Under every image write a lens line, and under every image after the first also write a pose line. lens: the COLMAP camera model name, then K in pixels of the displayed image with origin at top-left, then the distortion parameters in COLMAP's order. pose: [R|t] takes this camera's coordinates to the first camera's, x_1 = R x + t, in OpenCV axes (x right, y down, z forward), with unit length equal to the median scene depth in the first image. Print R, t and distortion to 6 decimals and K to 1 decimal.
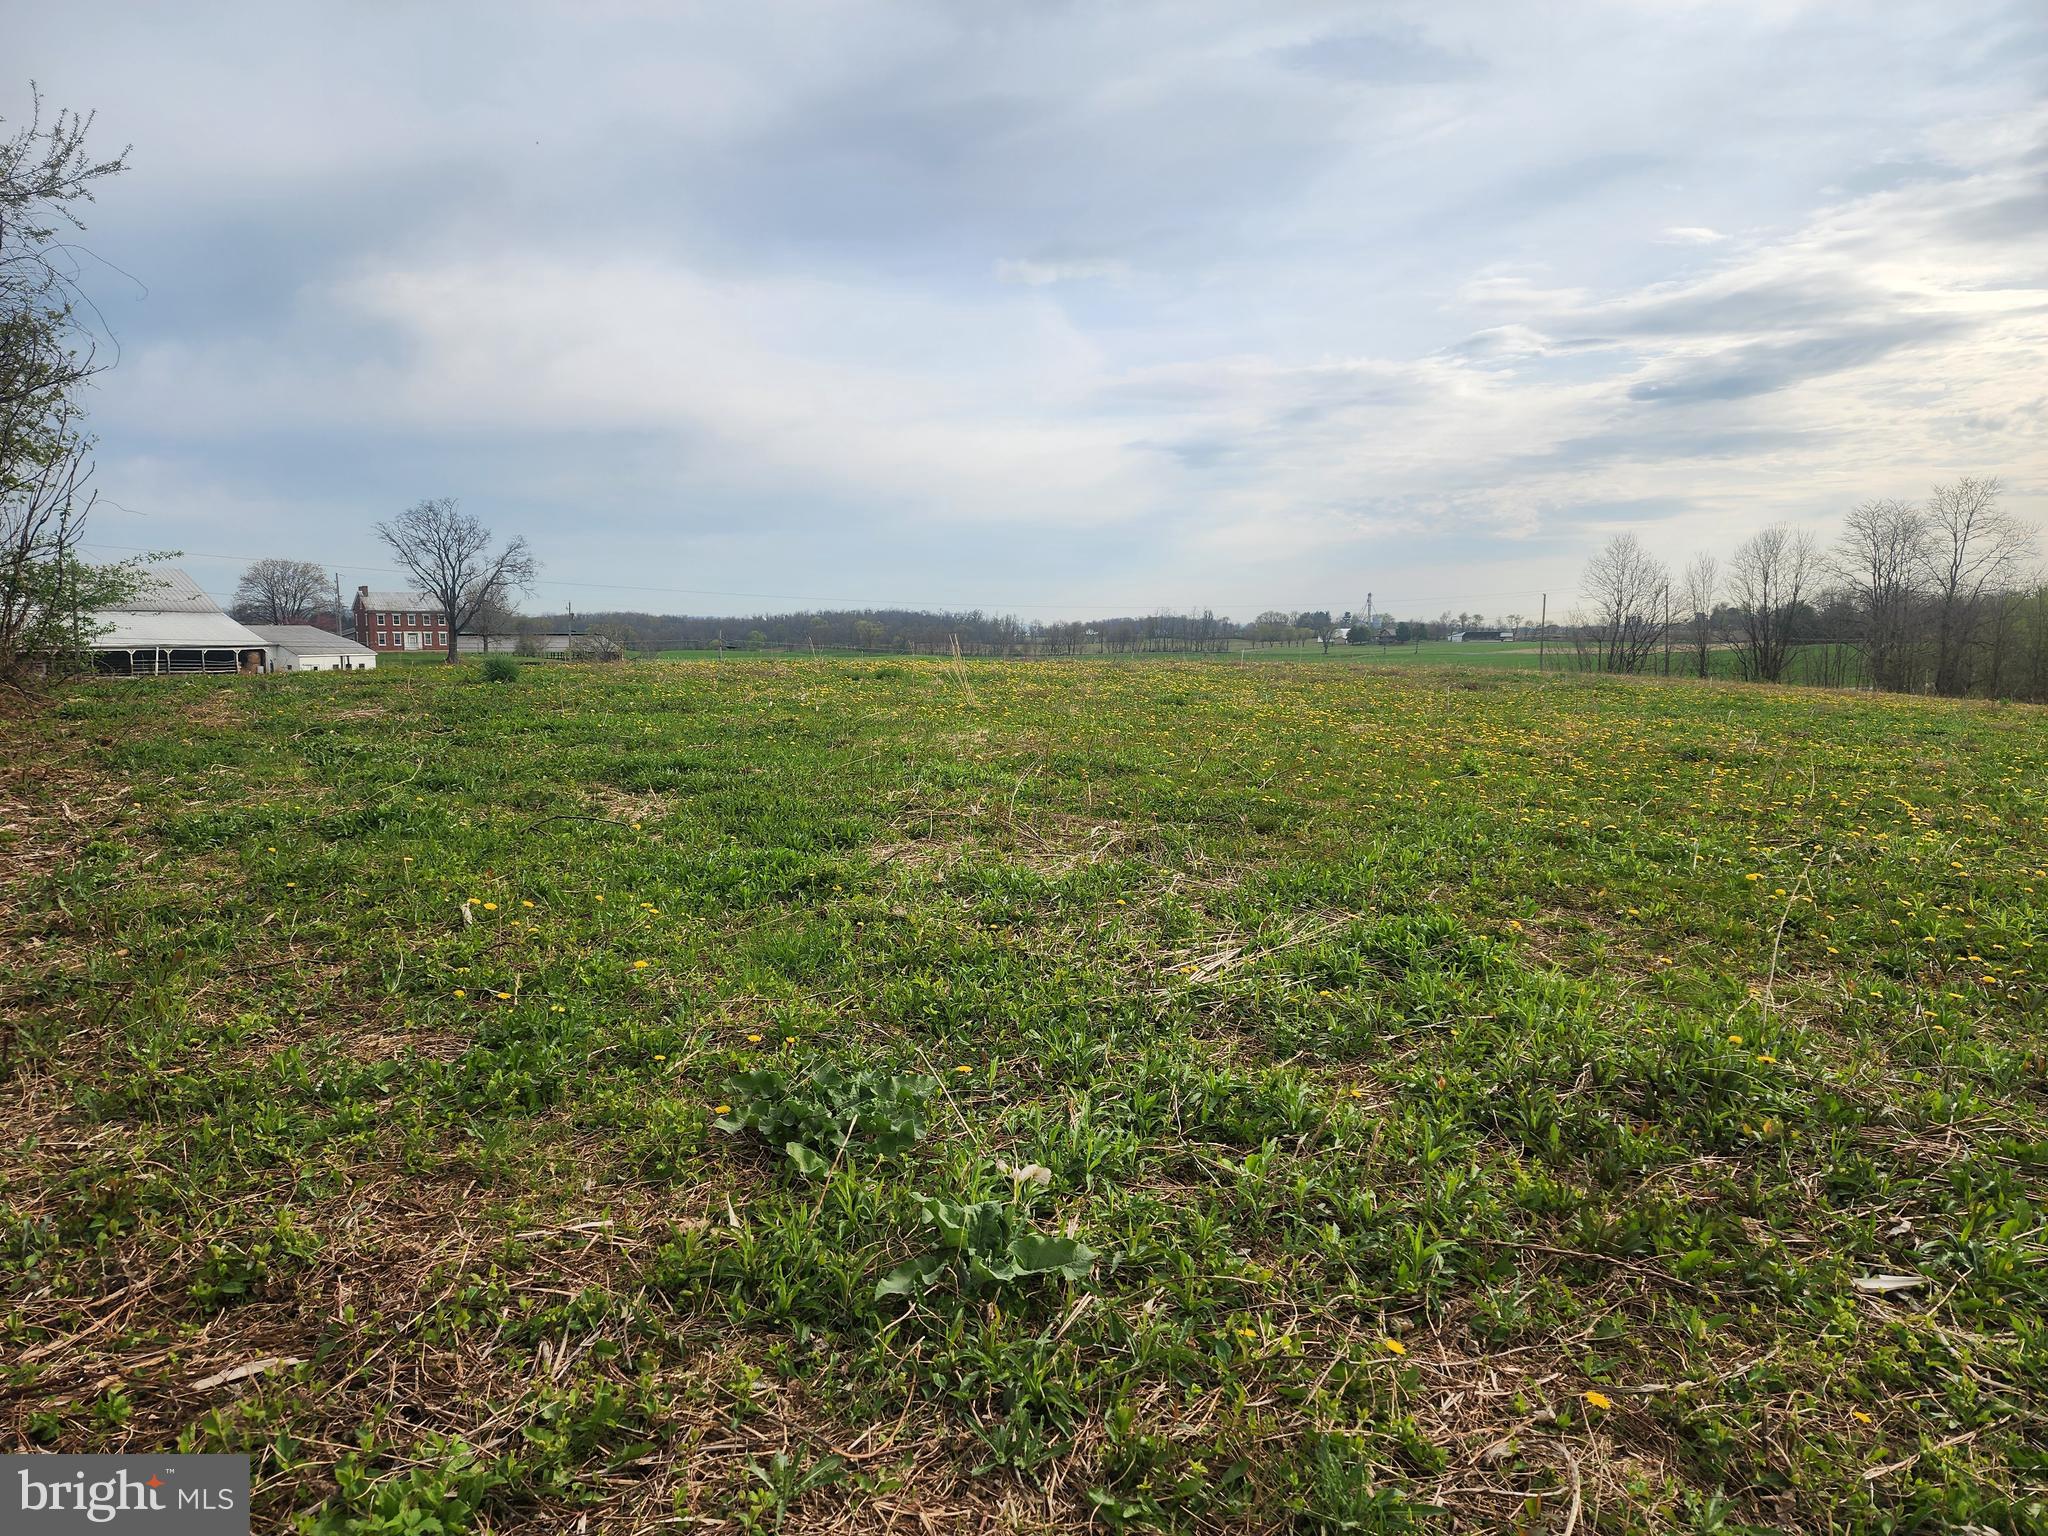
lens RADIAL K [[1362.6, 0, 1052.7], [0, 1362.6, 774.2], [0, 0, 1]] dist [0.092045, -0.088810]
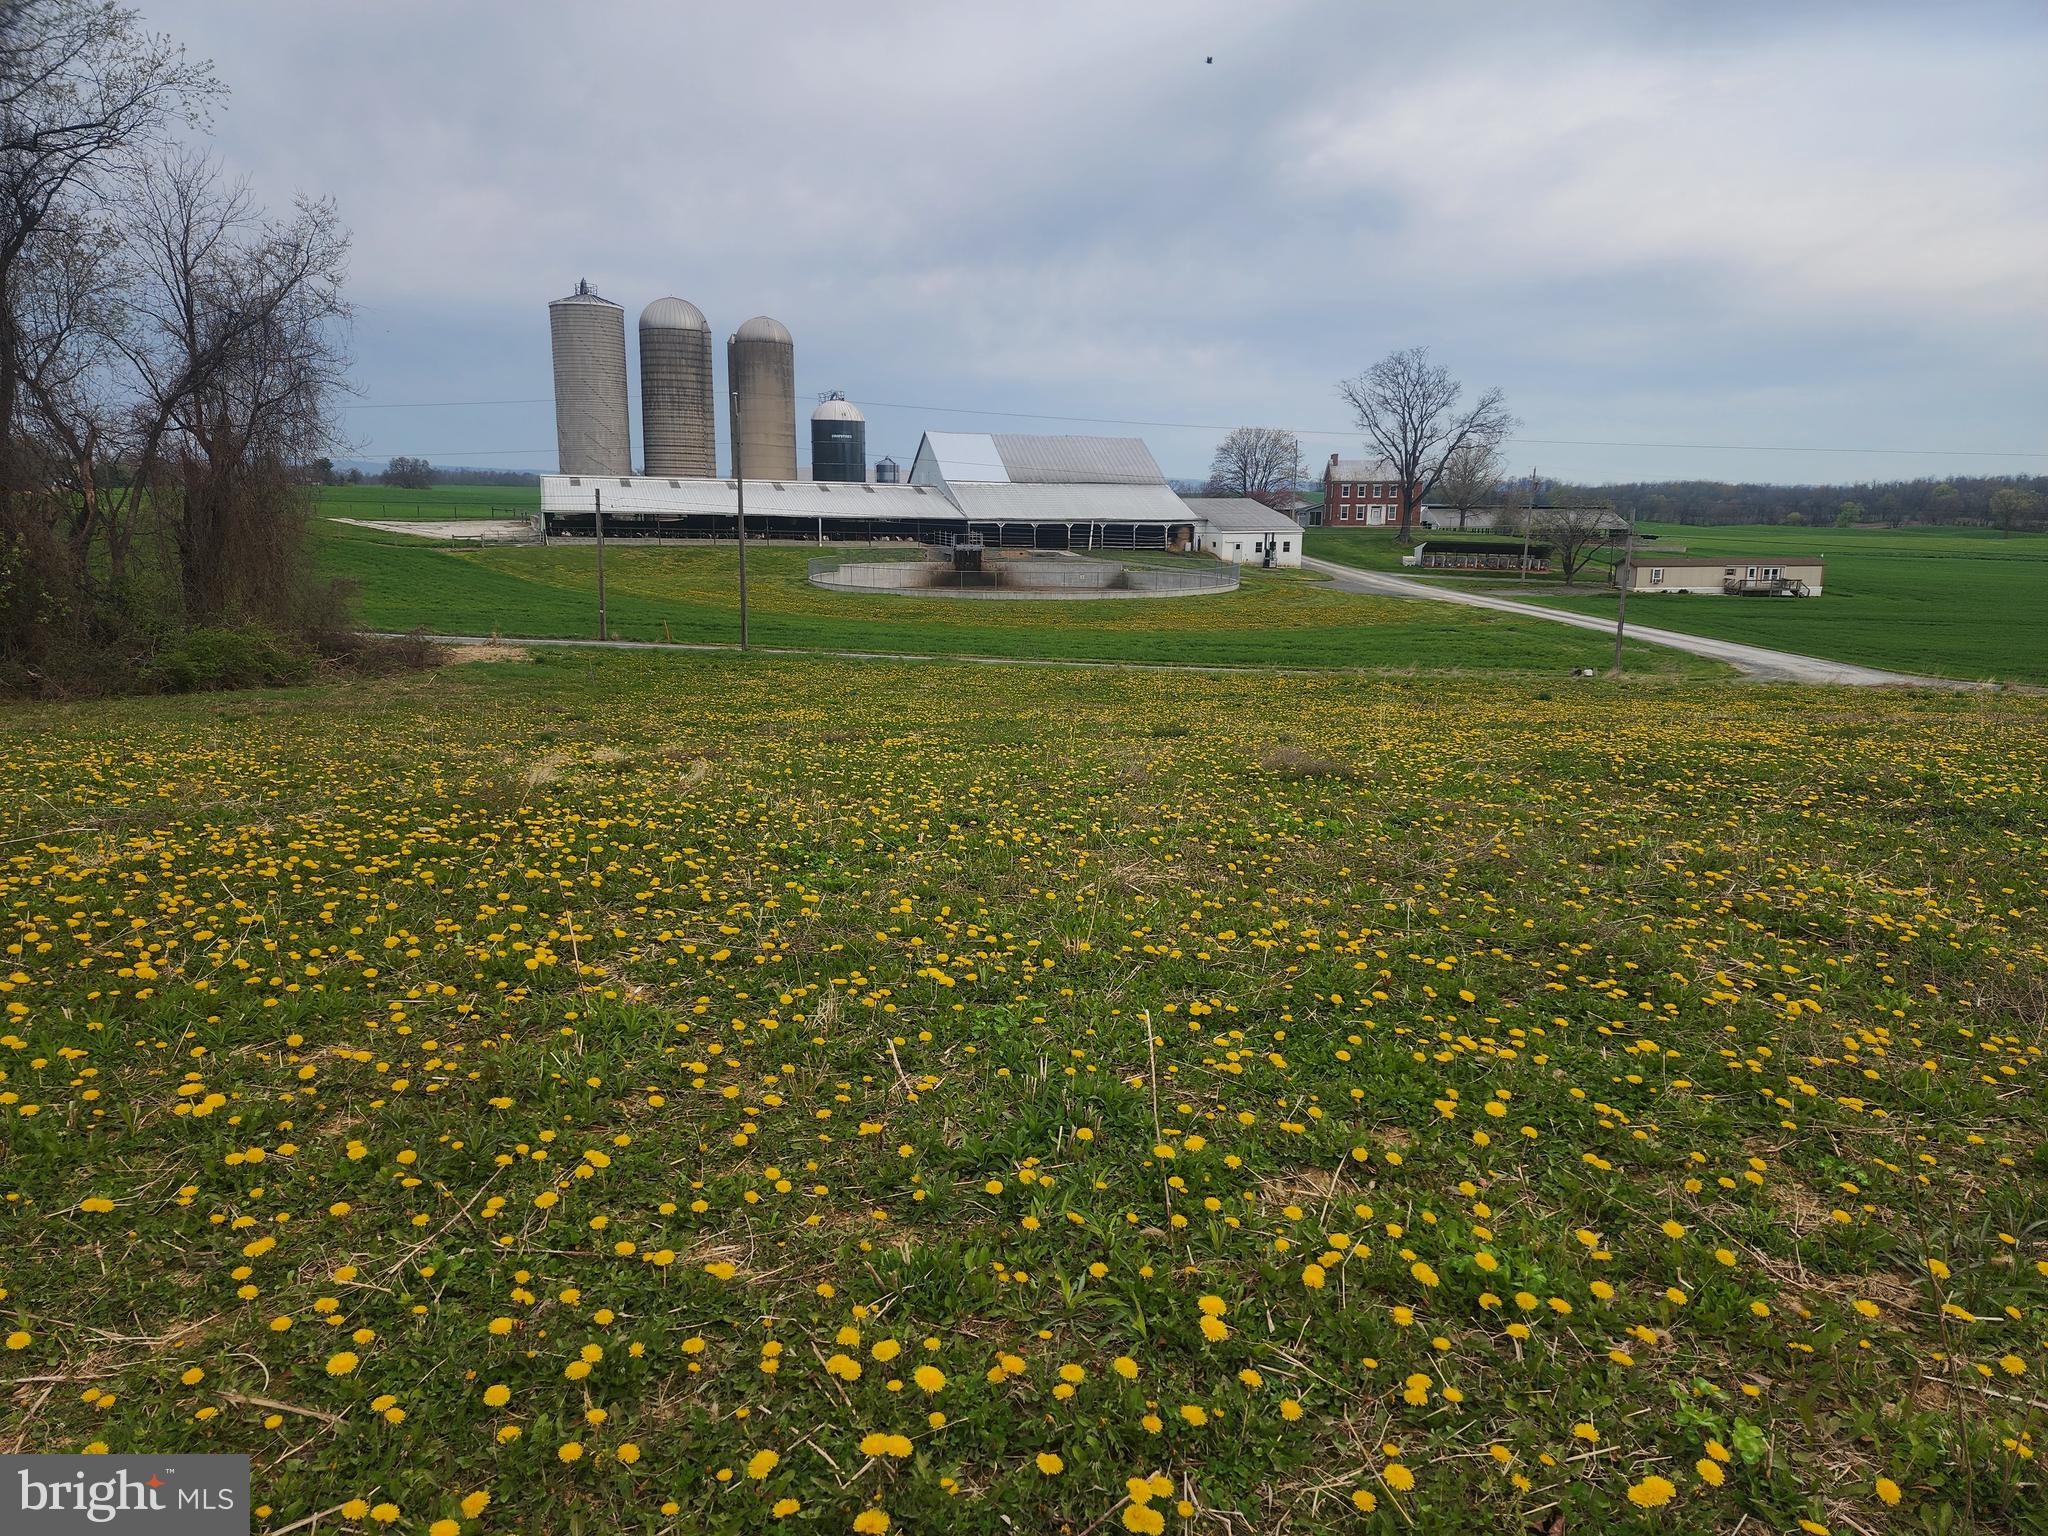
lens RADIAL K [[1362.6, 0, 1030.3], [0, 1362.6, 771.3], [0, 0, 1]] dist [0.092045, -0.088810]
pose [[0.736360, 0.141501, -0.661628, -0.008913], [-0.081744, 0.989329, 0.120609, -0.018411], [0.671633, -0.034728, 0.740069, 0.159807]]
